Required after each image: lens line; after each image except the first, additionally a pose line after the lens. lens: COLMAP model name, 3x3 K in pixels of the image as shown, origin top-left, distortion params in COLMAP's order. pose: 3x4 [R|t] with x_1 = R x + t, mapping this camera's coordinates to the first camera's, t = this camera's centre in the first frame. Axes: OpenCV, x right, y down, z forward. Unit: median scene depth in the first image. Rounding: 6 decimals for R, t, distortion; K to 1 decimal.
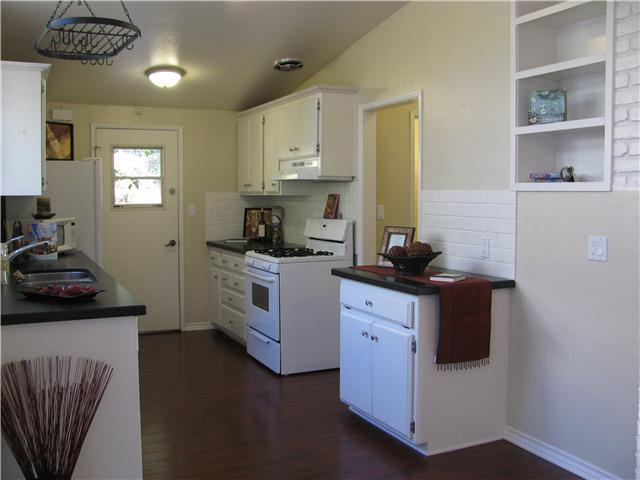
lens RADIAL K [[660.1, 0, 326.2], [0, 660.1, 238.2], [0, 0, 1]] dist [-0.215178, 0.260665]
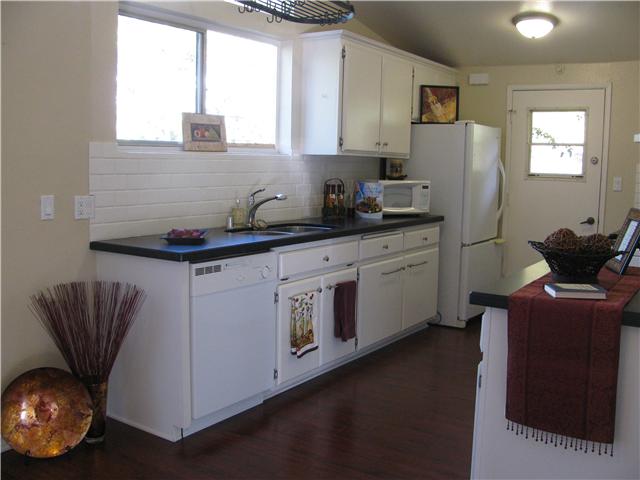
lens RADIAL K [[660.1, 0, 326.2], [0, 660.1, 238.2], [0, 0, 1]] dist [-0.215178, 0.260665]
pose [[0.511358, 0.108000, -0.852555, 0.367362], [-0.078483, 0.993795, 0.078819, -0.010953], [0.855777, 0.026606, 0.516661, 0.322088]]
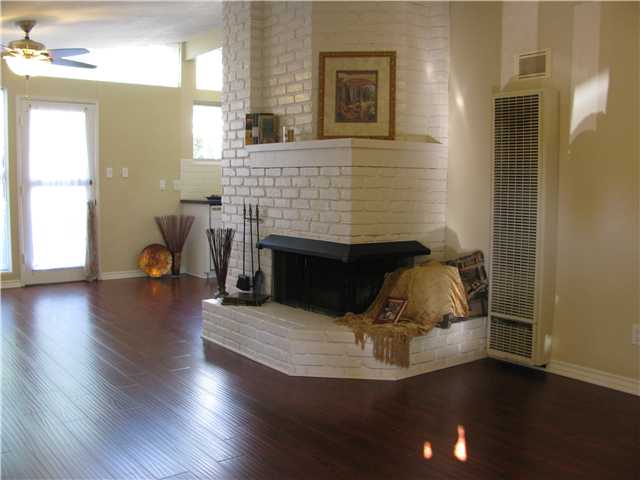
lens RADIAL K [[660.1, 0, 326.2], [0, 660.1, 238.2], [0, 0, 1]] dist [-0.215178, 0.260665]
pose [[0.204048, 0.089237, -0.974885, 1.260776], [-0.071626, 0.994529, 0.076043, 0.006815], [0.976337, 0.054311, 0.209324, 0.458779]]
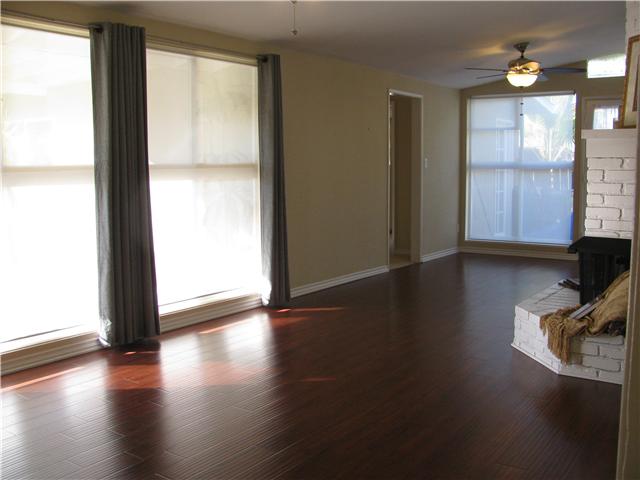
lens RADIAL K [[660.1, 0, 326.2], [0, 660.1, 238.2], [0, 0, 1]] dist [-0.215178, 0.260665]
pose [[-0.875105, 0.057318, -0.480527, 1.139978], [-0.026983, 0.985637, 0.166708, -0.042933], [0.483180, 0.158853, -0.860989, 1.136323]]
